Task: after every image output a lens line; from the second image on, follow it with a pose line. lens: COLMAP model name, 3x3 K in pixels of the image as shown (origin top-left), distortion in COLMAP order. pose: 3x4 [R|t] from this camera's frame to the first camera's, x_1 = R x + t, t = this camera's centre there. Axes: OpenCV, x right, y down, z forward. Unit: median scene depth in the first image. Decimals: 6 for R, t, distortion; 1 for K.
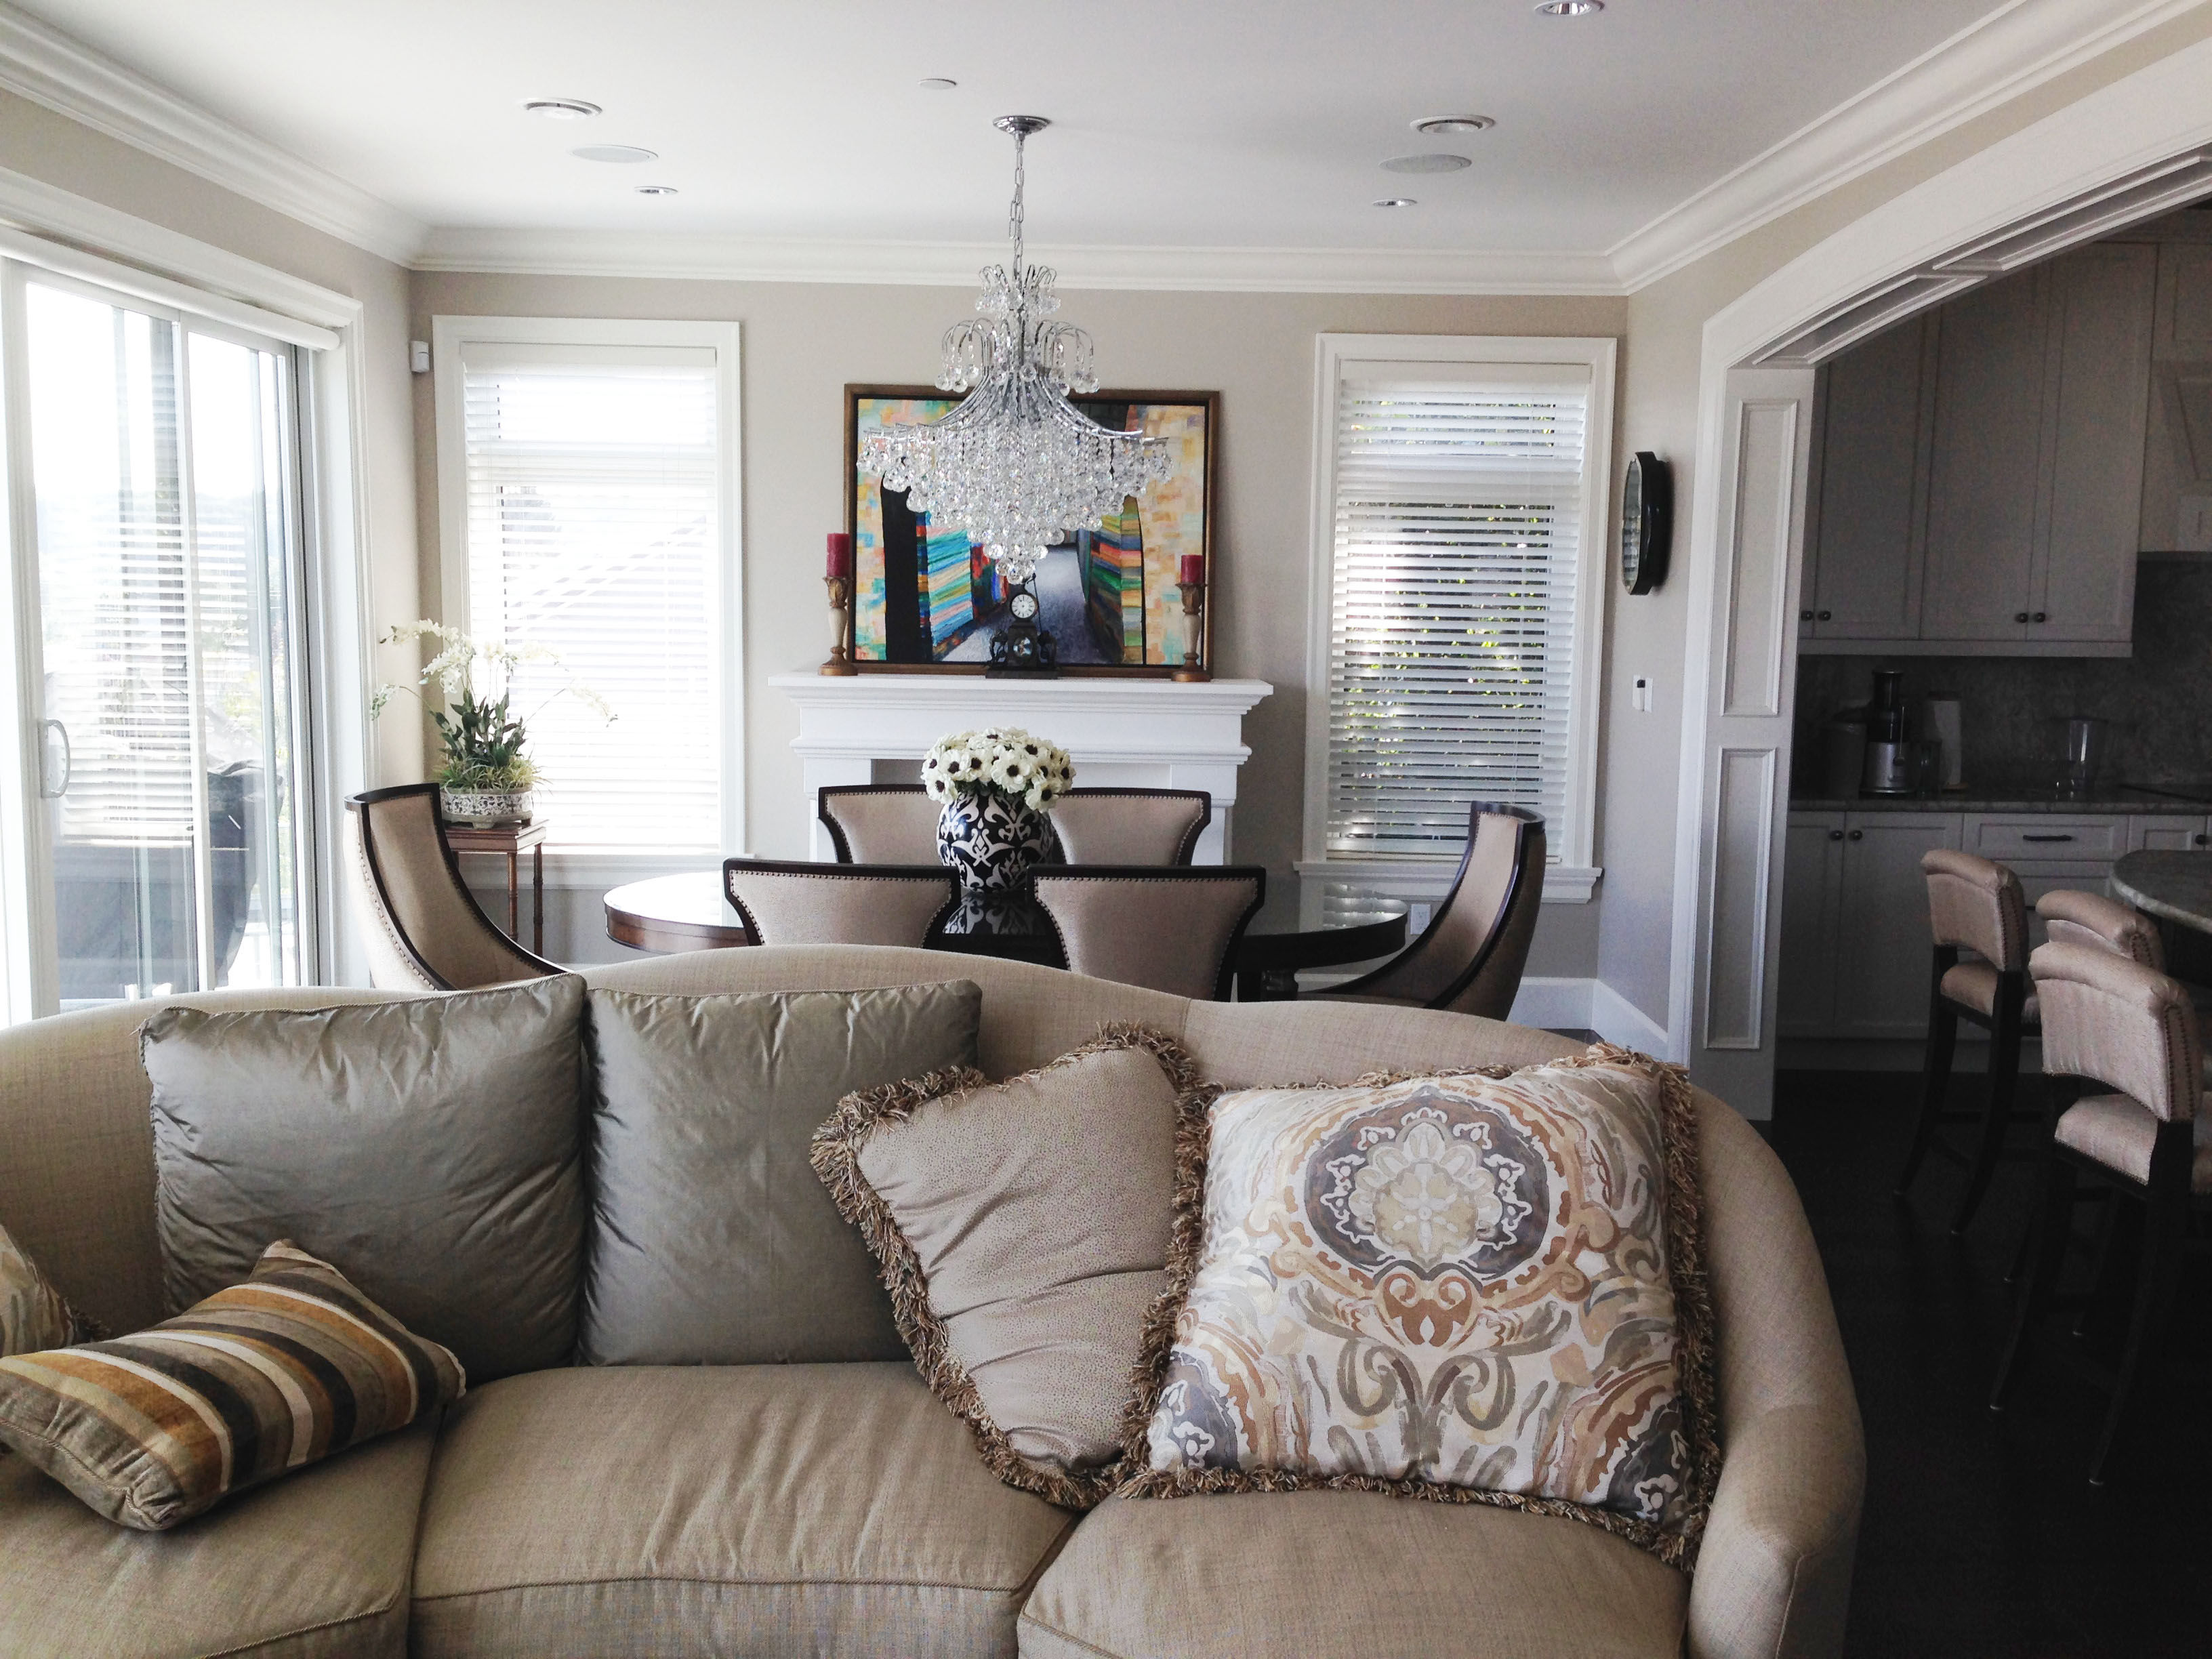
lens RADIAL K [[2030.3, 0, 1106.0], [0, 2030.3, 829.5], [0, 0, 1]] dist [0.143505, -0.253092]
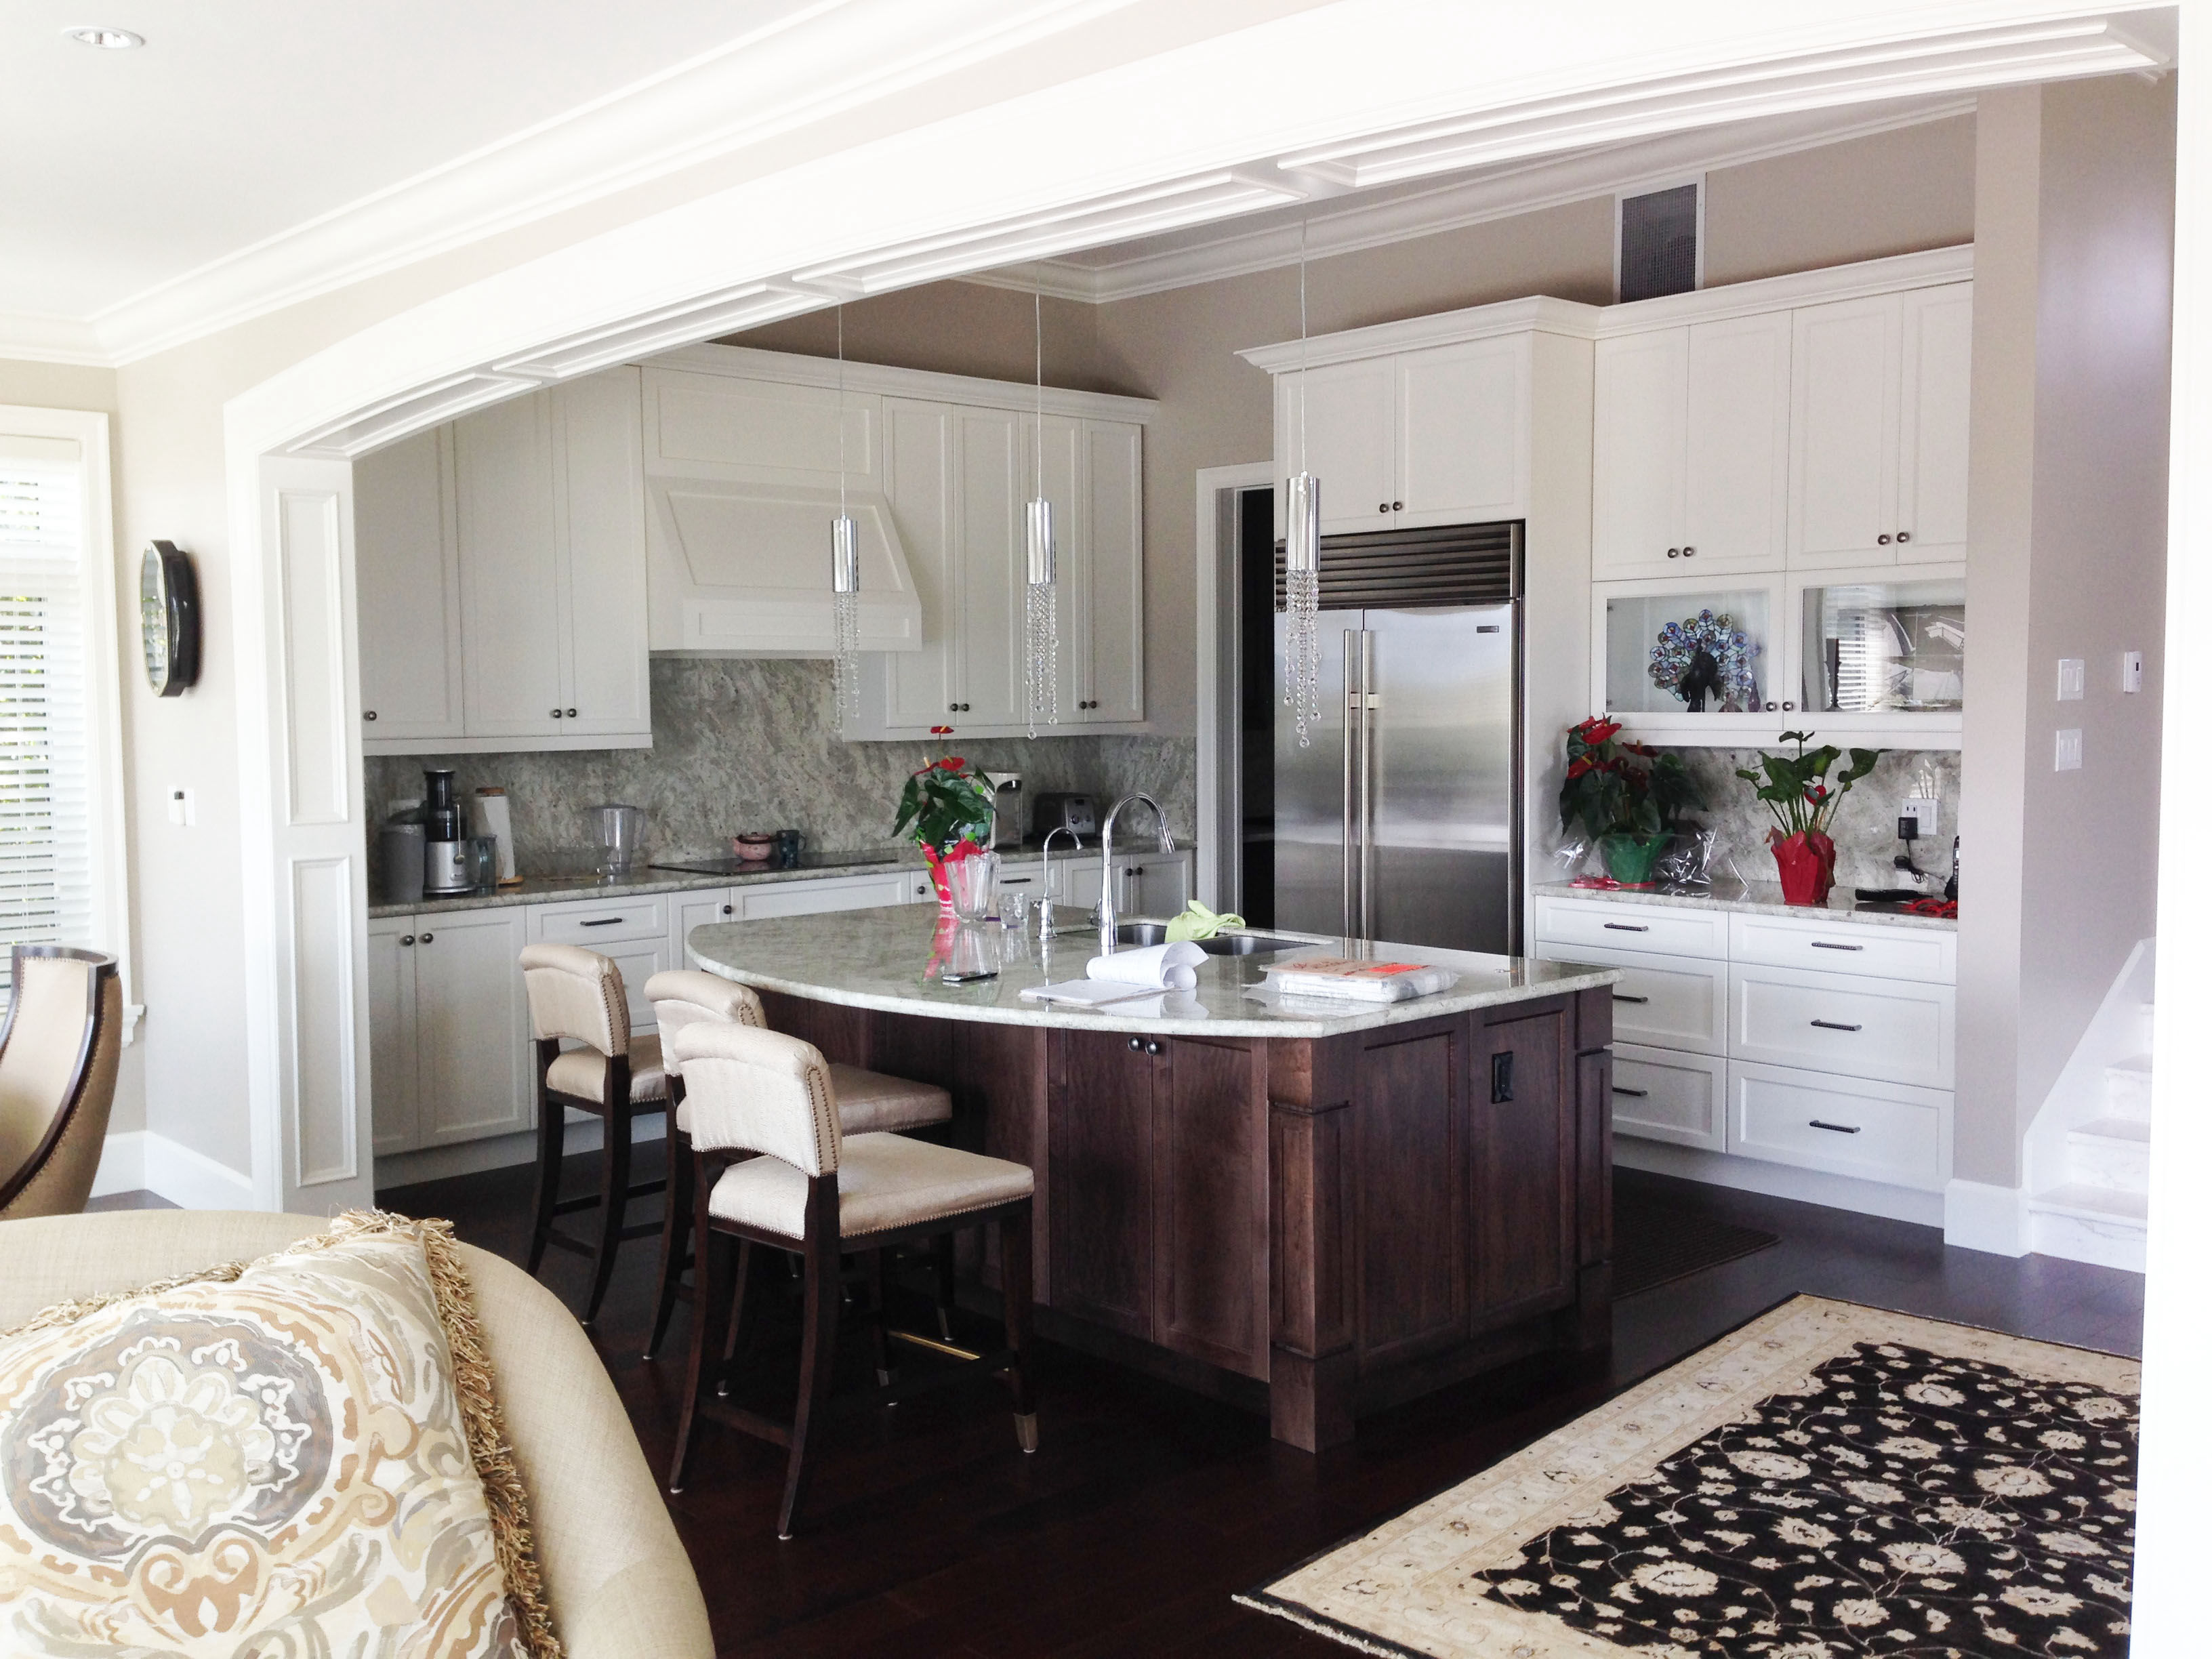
lens RADIAL K [[2030.3, 0, 1106.0], [0, 2030.3, 829.5], [0, 0, 1]] dist [0.143505, -0.253092]
pose [[0.749336, -0.066336, 0.658859, -0.088149], [0.097354, 0.995194, -0.010523, -0.017918], [-0.654994, 0.072028, 0.752193, 0.131736]]
